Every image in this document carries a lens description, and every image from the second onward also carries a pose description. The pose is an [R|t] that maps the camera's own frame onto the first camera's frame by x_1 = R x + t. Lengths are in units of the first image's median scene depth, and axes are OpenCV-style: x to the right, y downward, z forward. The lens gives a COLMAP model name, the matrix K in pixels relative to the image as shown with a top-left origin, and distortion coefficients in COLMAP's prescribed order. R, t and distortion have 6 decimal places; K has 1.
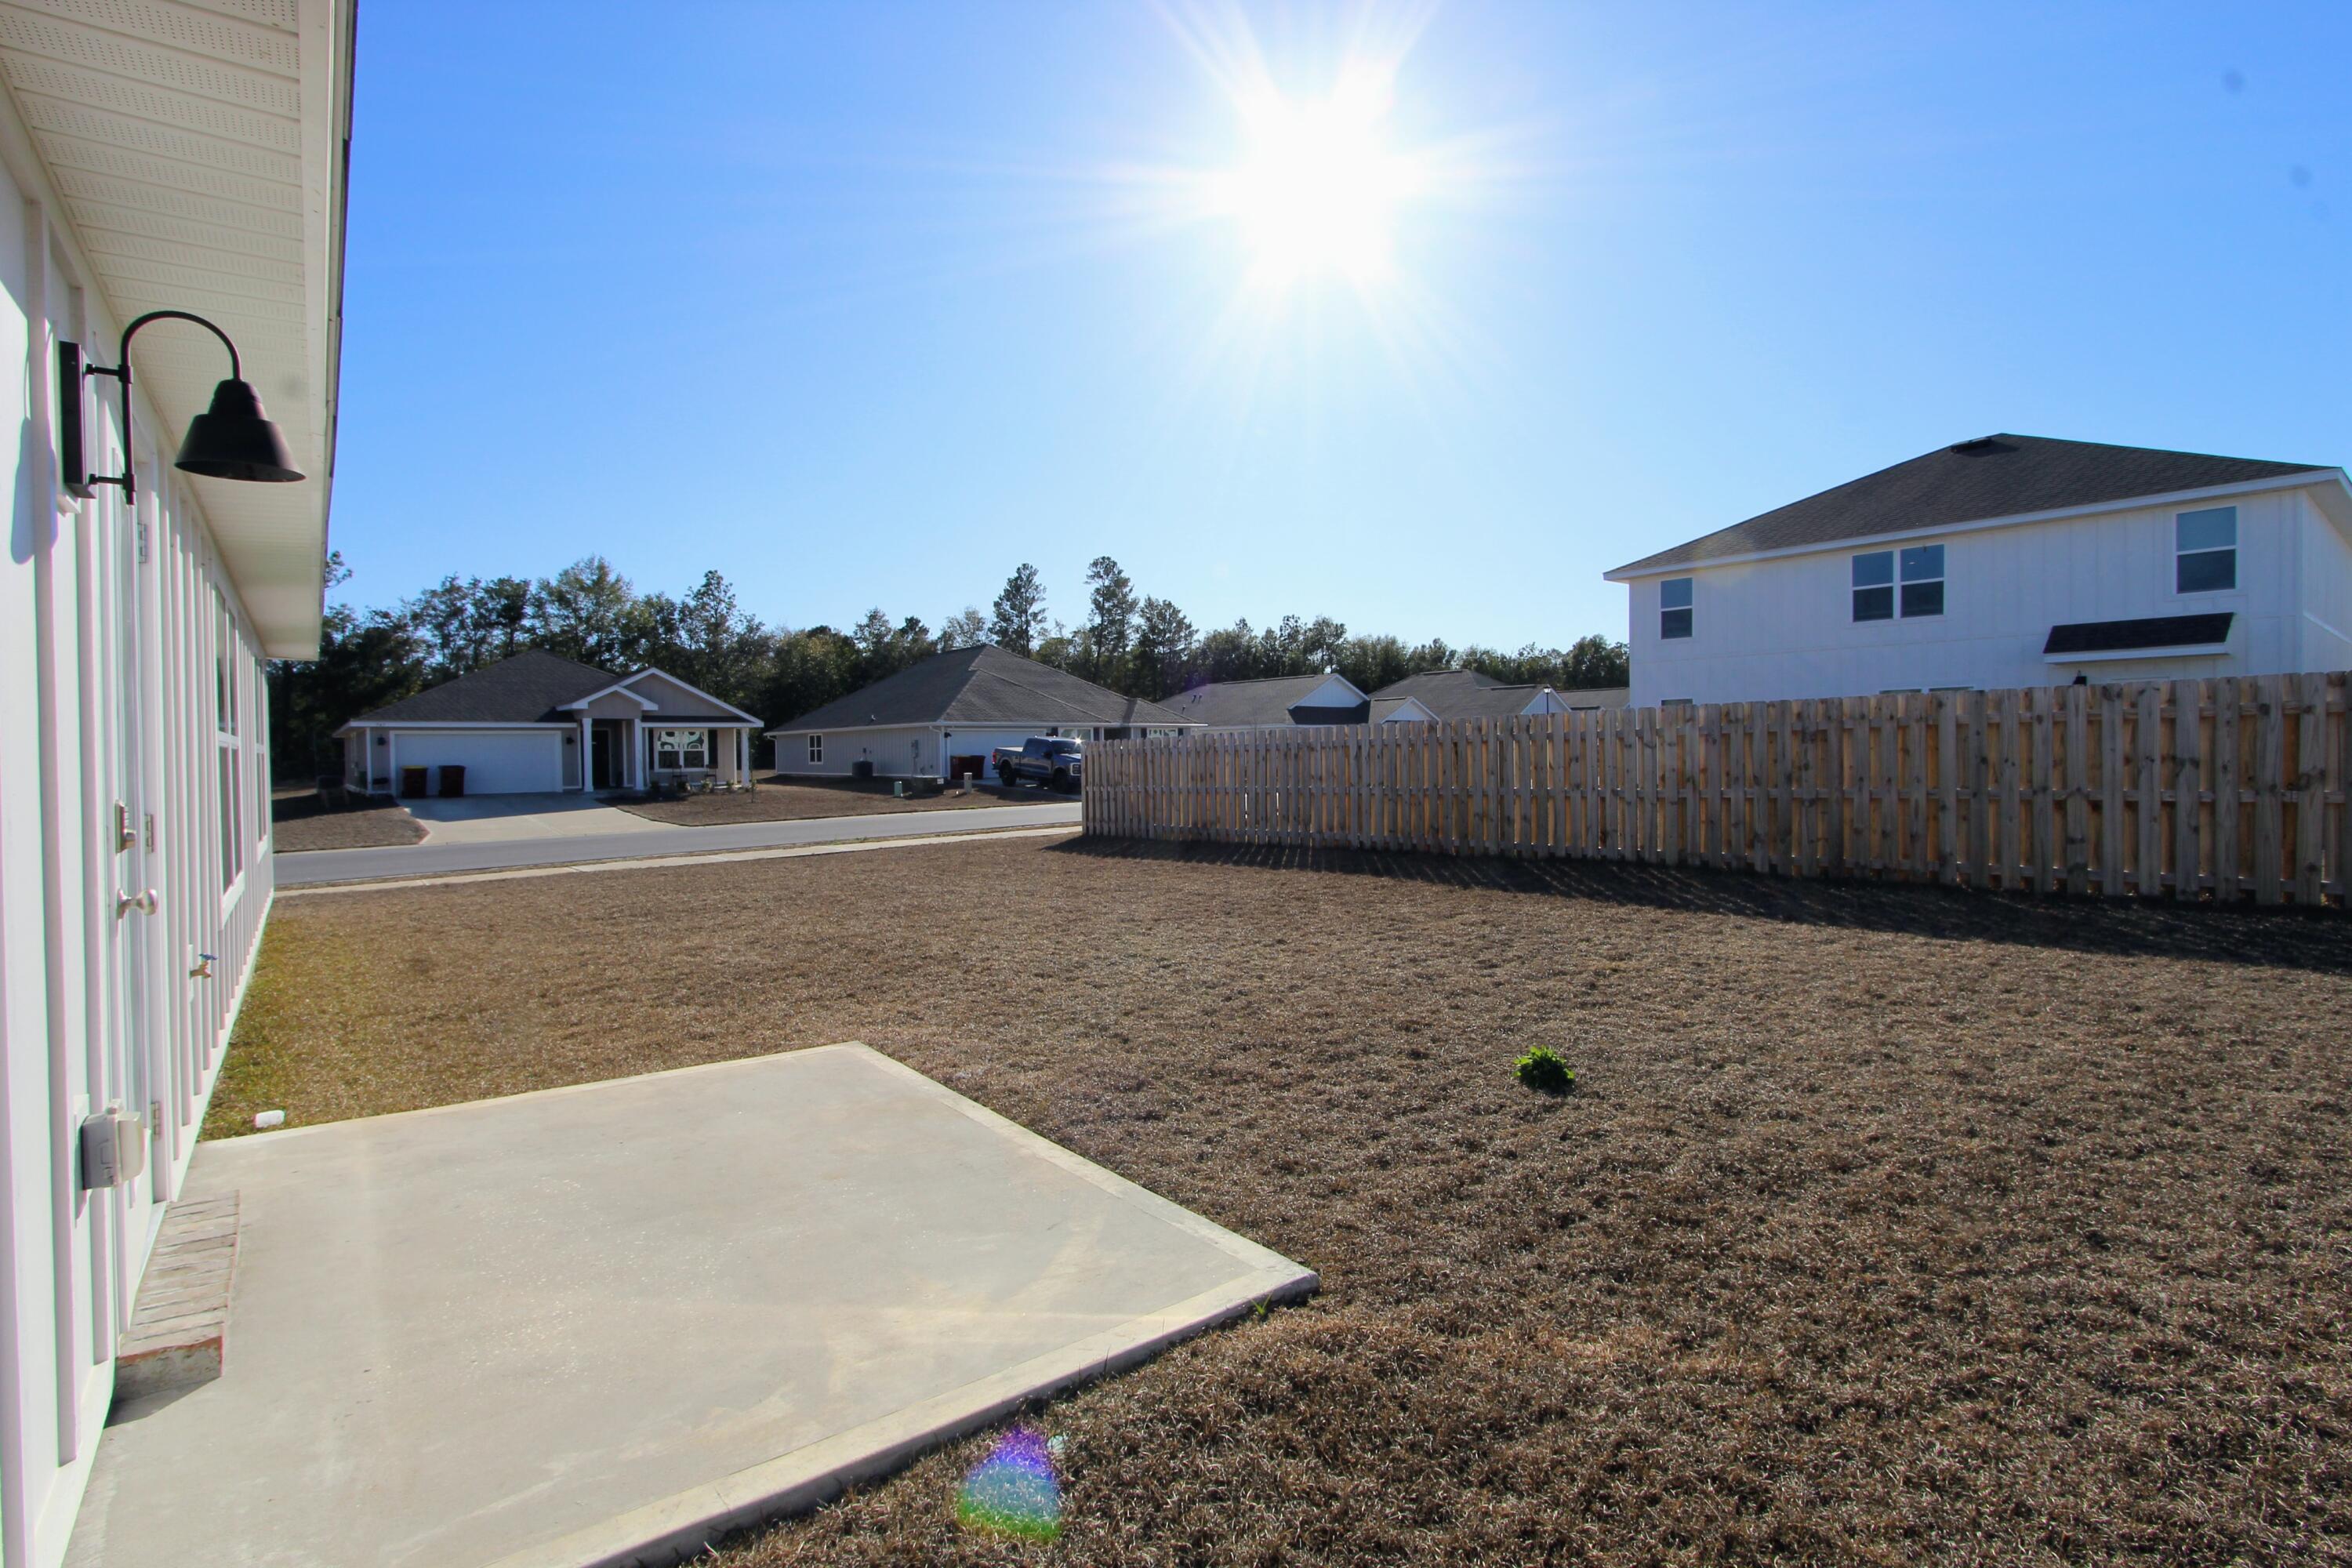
lens RADIAL K [[1085.7, 0, 1191.9], [0, 1085.7, 772.5], [0, 0, 1]] dist [-0.018758, 0.002661]
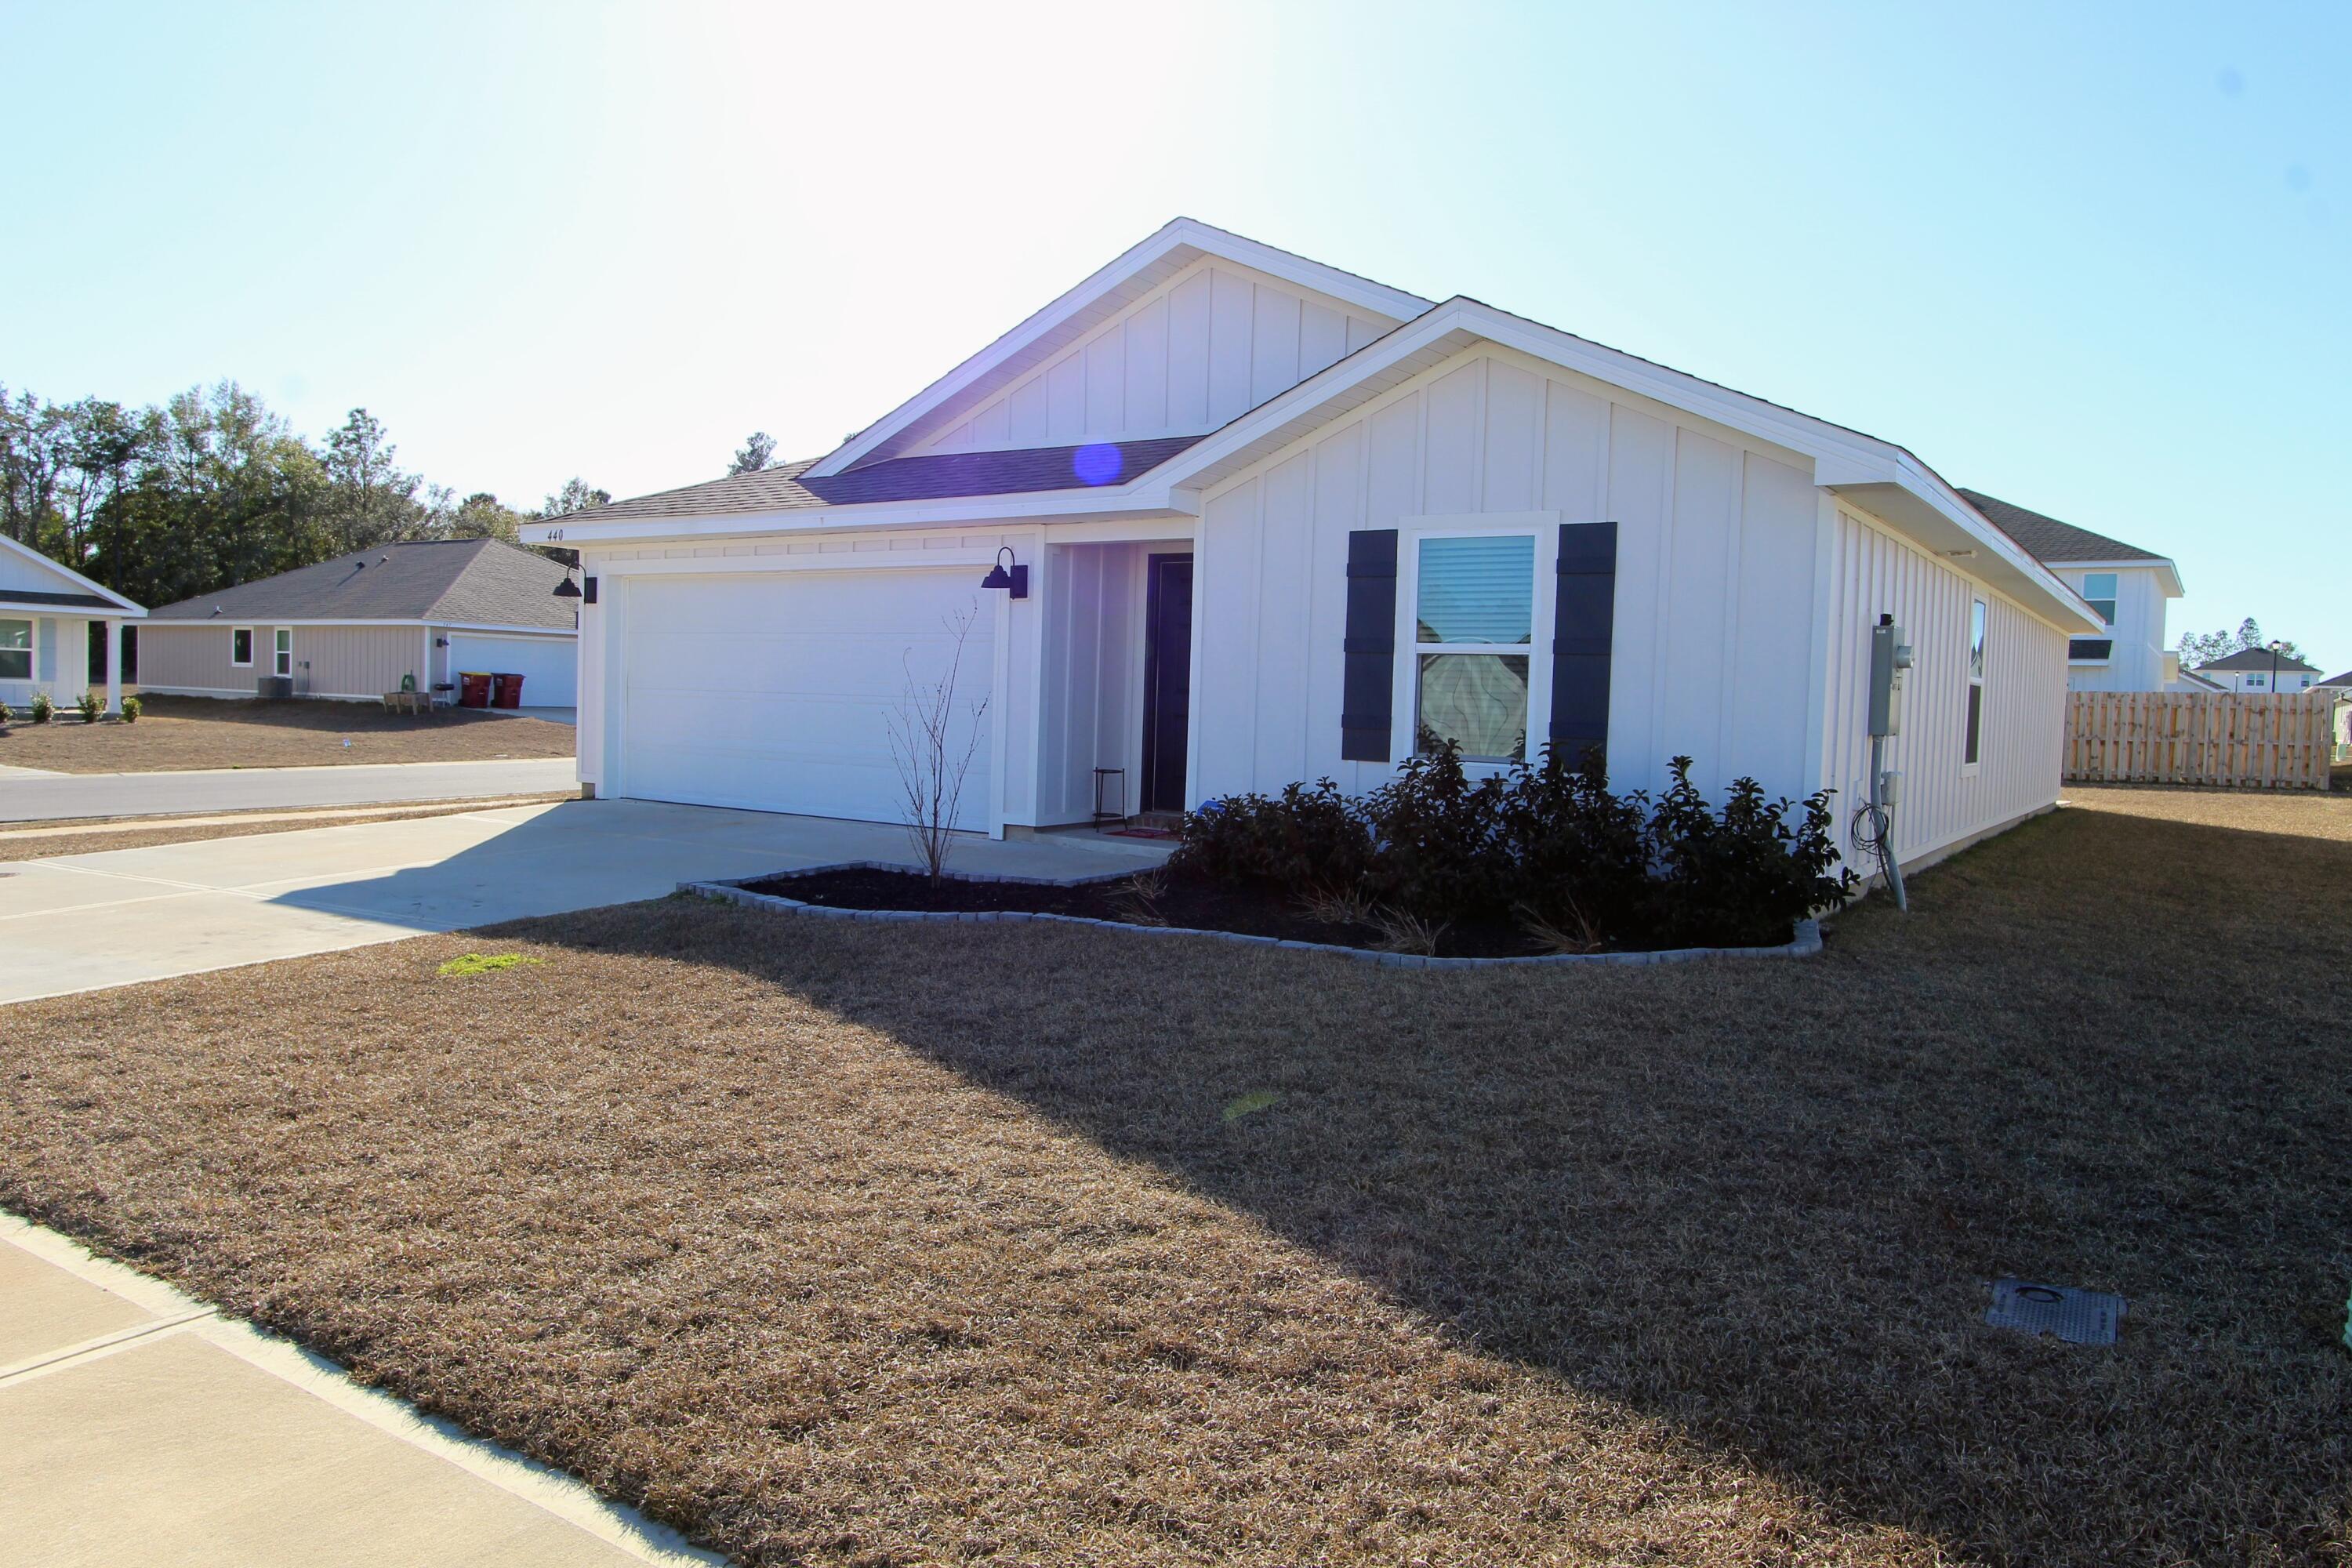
lens RADIAL K [[1633.5, 0, 1168.2], [0, 1633.5, 762.7], [0, 0, 1]] dist [0.000972, 0.000366]
pose [[0.951588, 0.029957, 0.305912, -1.063917], [-0.036991, 0.999167, 0.017221, 0.042744], [-0.305142, -0.027703, 0.951904, -0.863854]]
